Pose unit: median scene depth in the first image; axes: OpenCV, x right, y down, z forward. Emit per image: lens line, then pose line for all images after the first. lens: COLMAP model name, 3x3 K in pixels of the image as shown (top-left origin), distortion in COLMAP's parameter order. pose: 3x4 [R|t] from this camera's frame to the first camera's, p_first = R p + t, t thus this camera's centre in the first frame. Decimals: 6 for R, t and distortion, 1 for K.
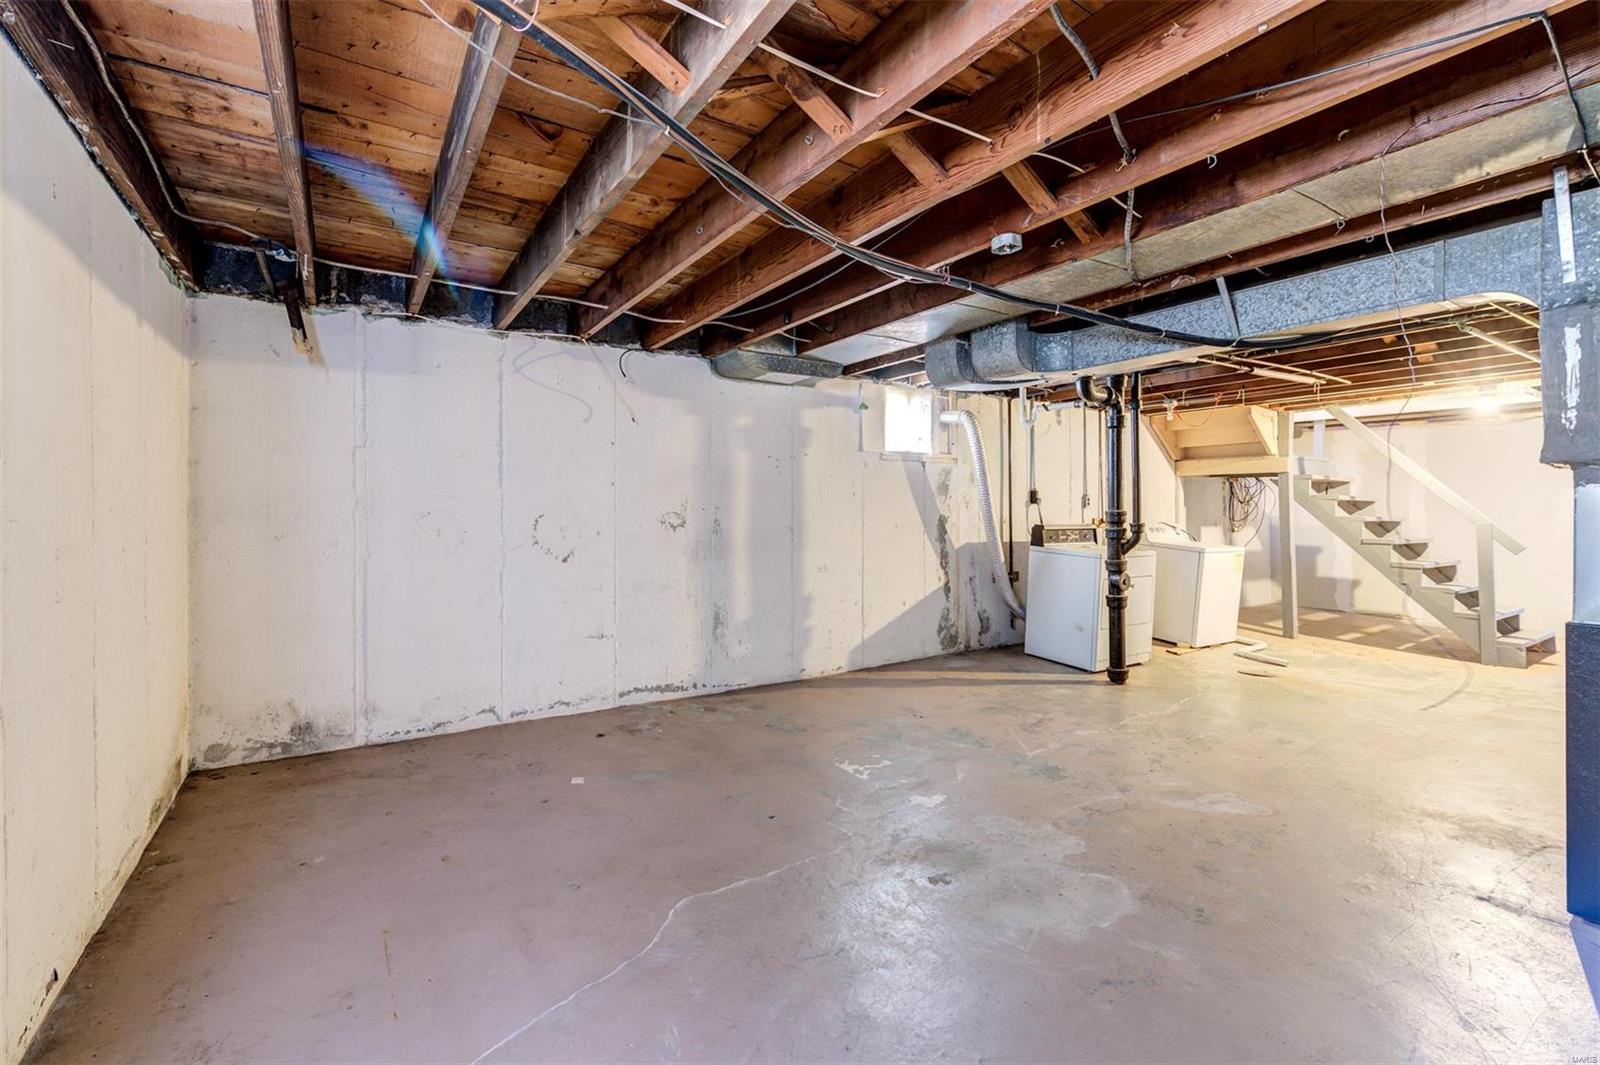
lens RADIAL K [[692.2, 0, 803.4], [0, 692.2, 512.0], [0, 0, 1]] dist [-0.015523, -0.000142]
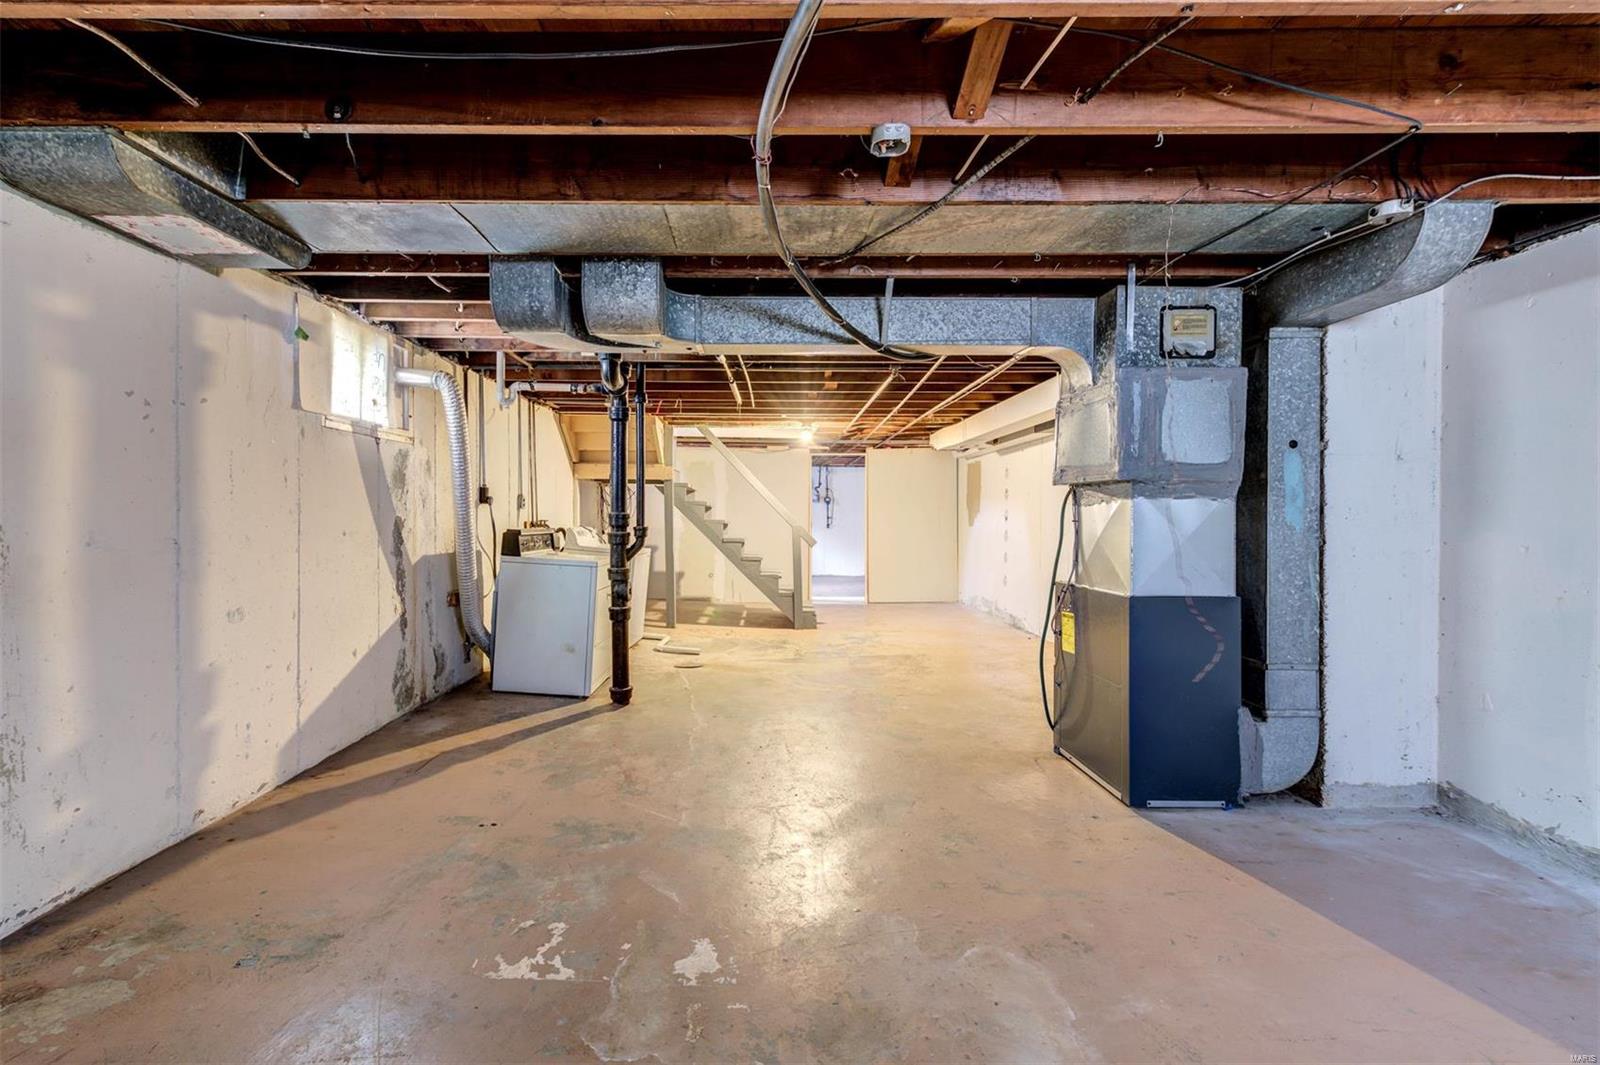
lens RADIAL K [[685.5, 0, 769.6], [0, 685.5, 523.0], [0, 0, 1]] dist [0.010993, -0.007858]
pose [[0.559772, -0.003005, 0.828641, -0.187205], [-0.006319, 0.999949, 0.007895, 0.002860], [-0.828623, -0.009656, 0.559724, 0.352293]]
